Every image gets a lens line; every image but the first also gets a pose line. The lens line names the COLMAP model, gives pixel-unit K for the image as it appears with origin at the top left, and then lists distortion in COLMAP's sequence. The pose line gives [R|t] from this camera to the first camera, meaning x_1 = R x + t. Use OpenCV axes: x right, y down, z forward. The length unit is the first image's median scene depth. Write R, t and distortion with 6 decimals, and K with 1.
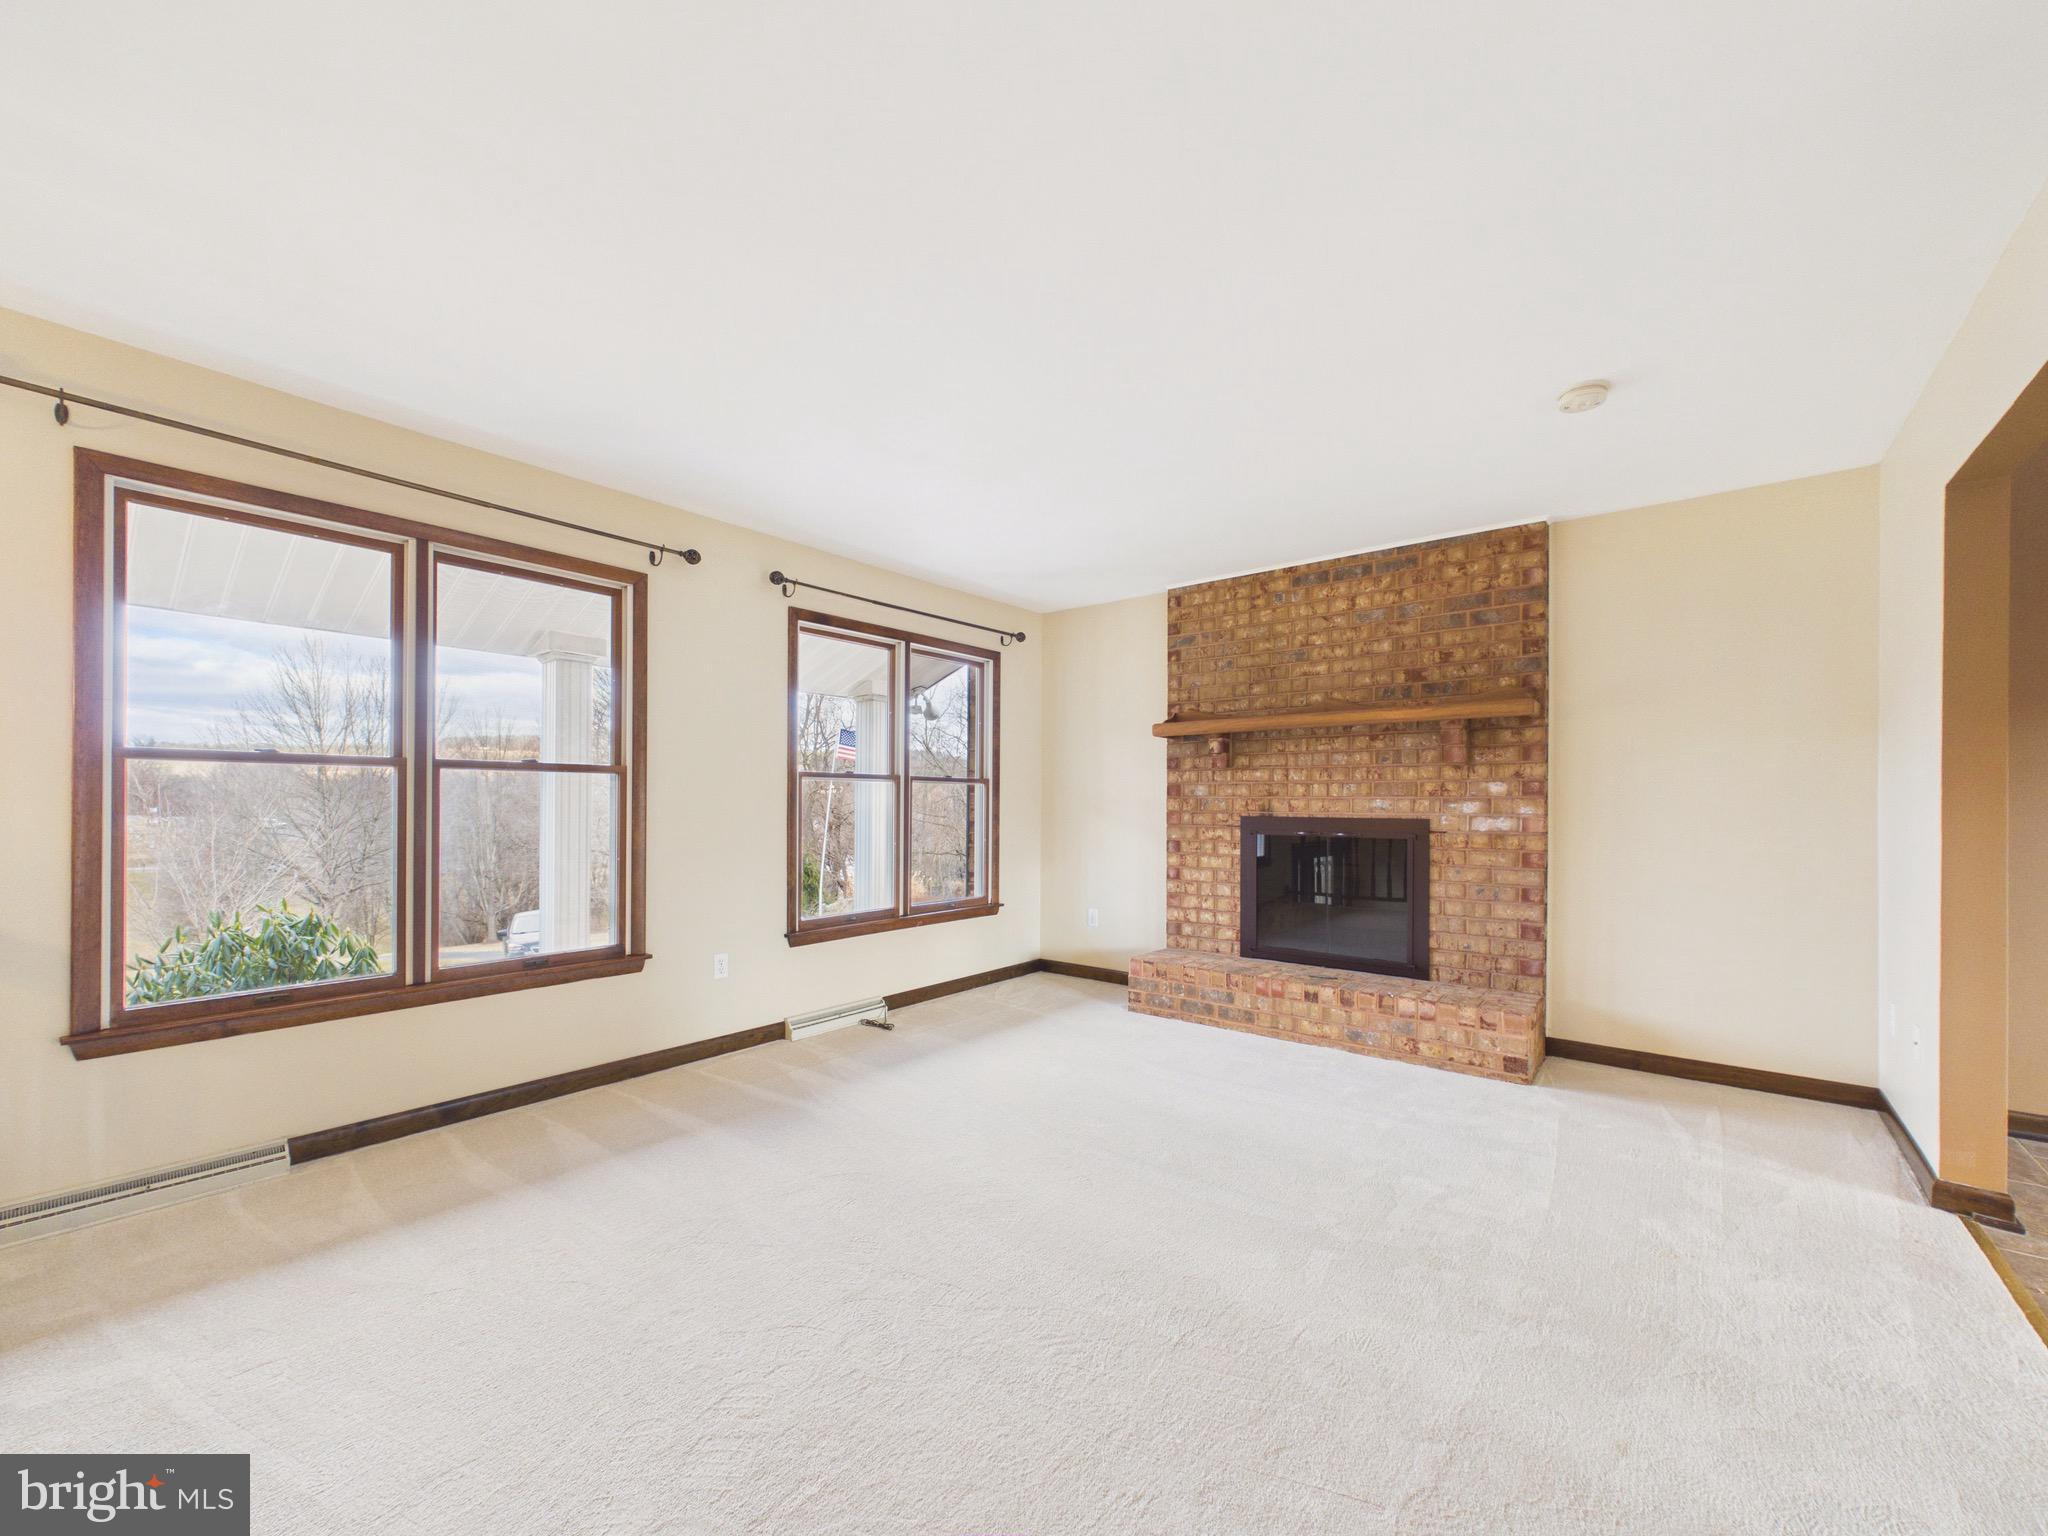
lens RADIAL K [[820.2, 0, 1024.4], [0, 820.2, 801.2], [0, 0, 1]] dist [0.000018, -0.000056]
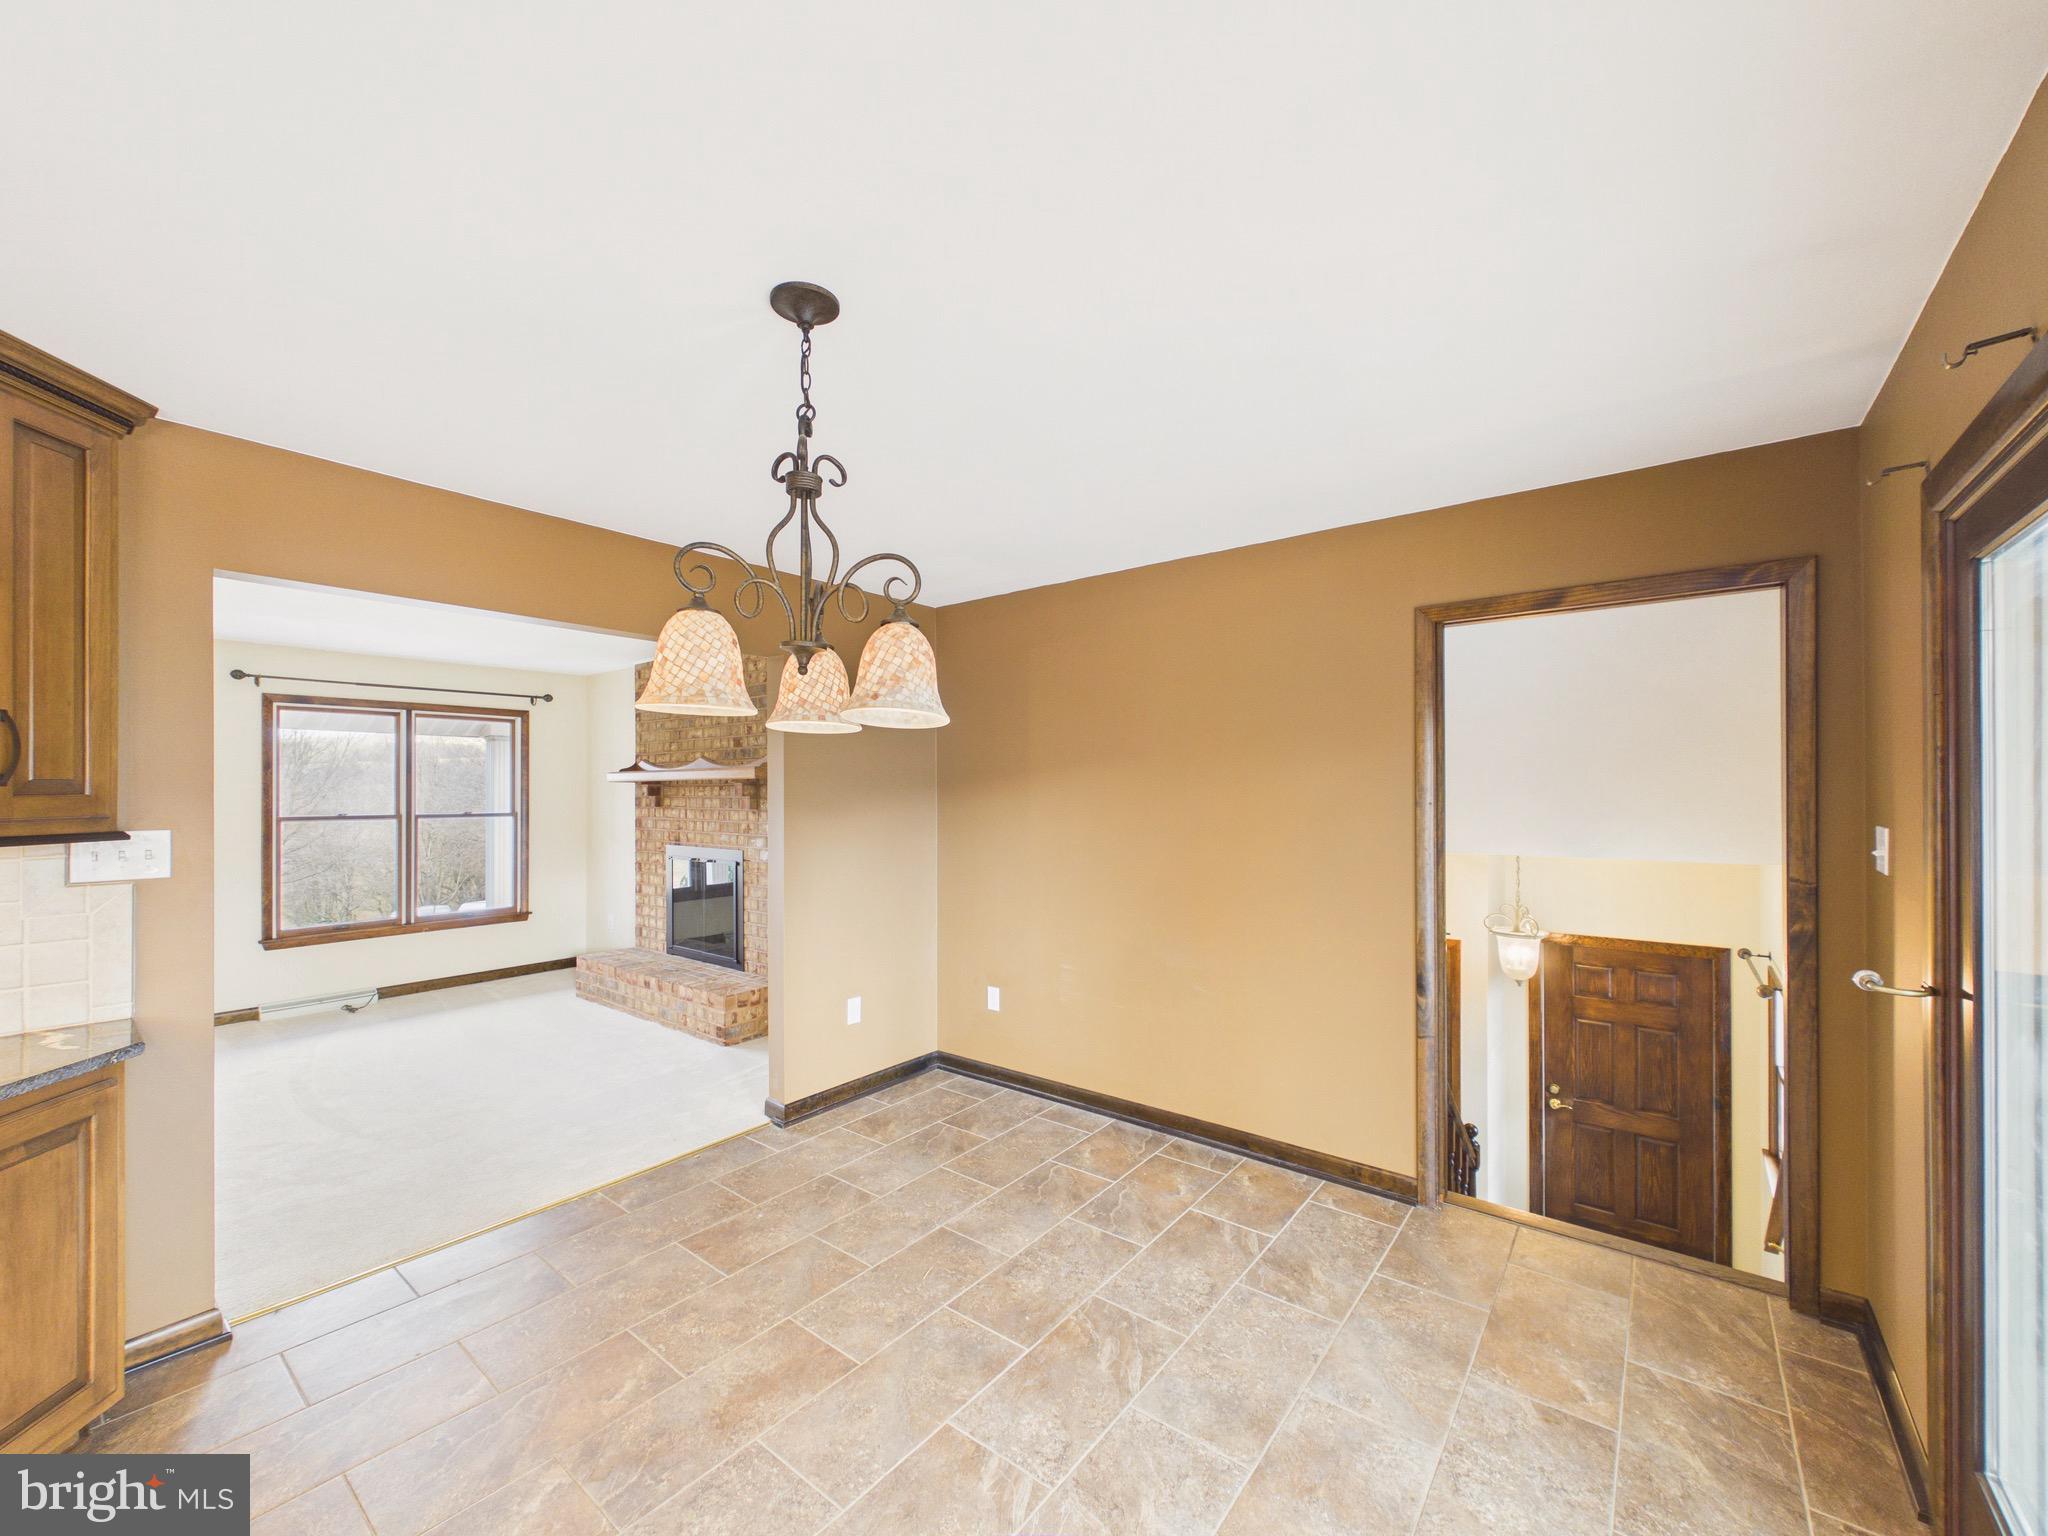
lens RADIAL K [[822.0, 0, 1026.4], [0, 822.0, 793.2], [0, 0, 1]] dist [0.001279, 0.000012]
pose [[0.999926, -0.006938, 0.010019, 0.887831], [0.006887, 0.999963, 0.005109, -0.071048], [-0.010054, -0.005040, 0.999937, -0.323078]]
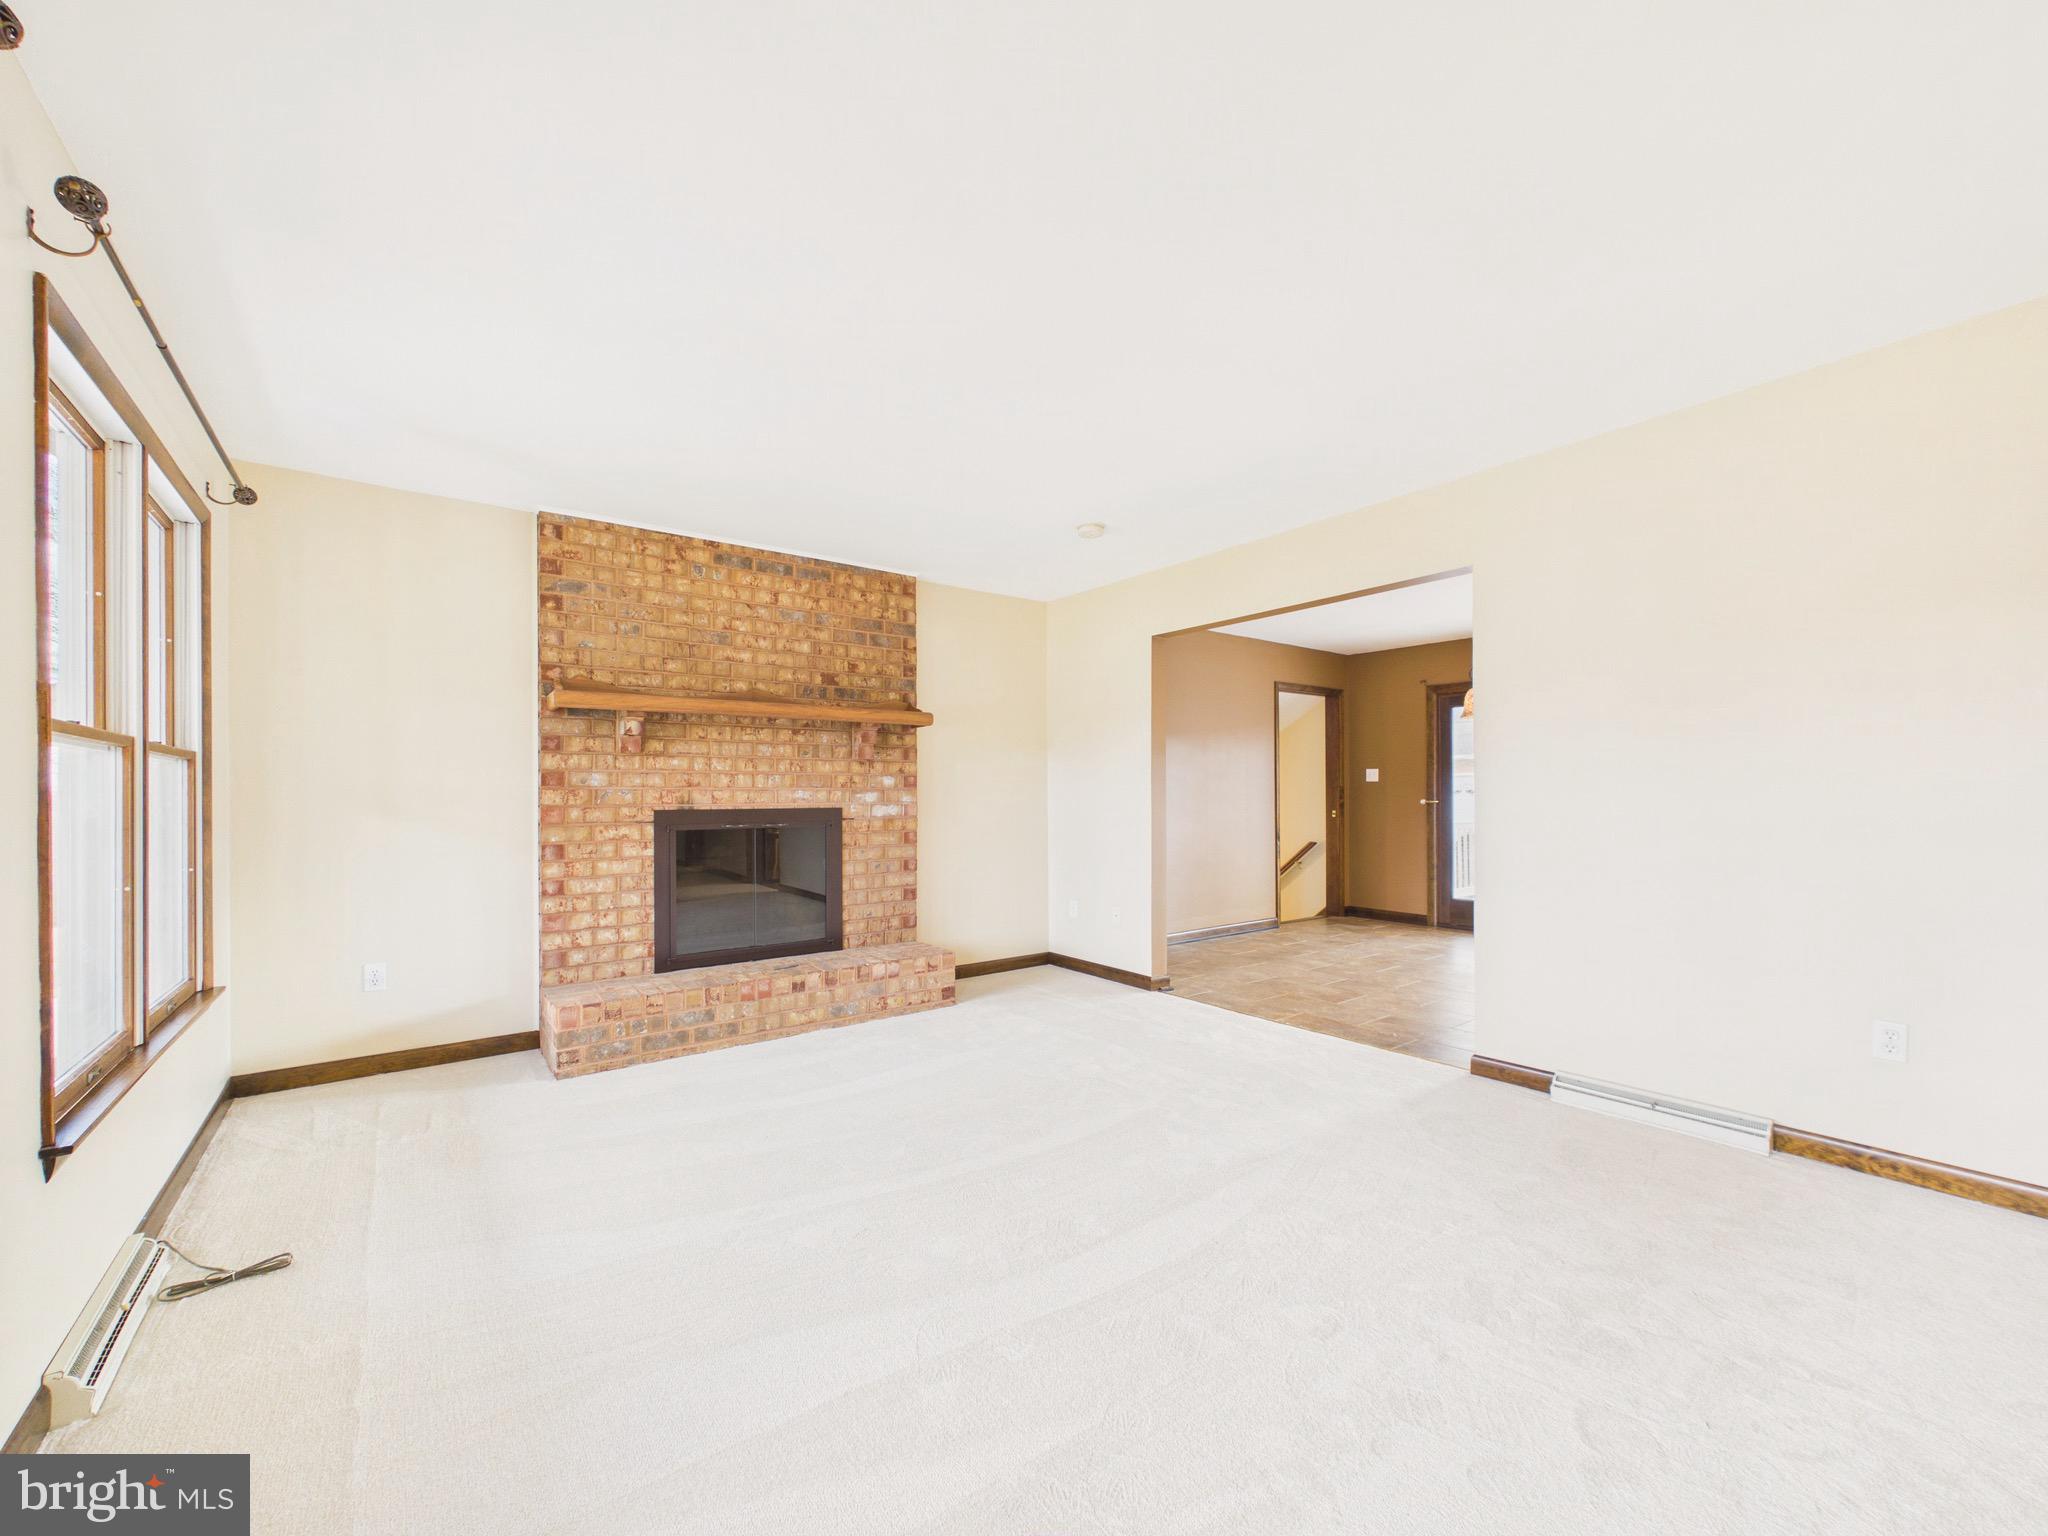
lens RADIAL K [[822.0, 0, 1026.4], [0, 822.0, 793.2], [0, 0, 1]] dist [0.001279, 0.000012]
pose [[0.240862, -0.003074, 0.970555, -0.518790], [0.004053, 0.999989, 0.002161, 0.000370], [-0.970551, 0.003413, 0.240872, 0.449661]]
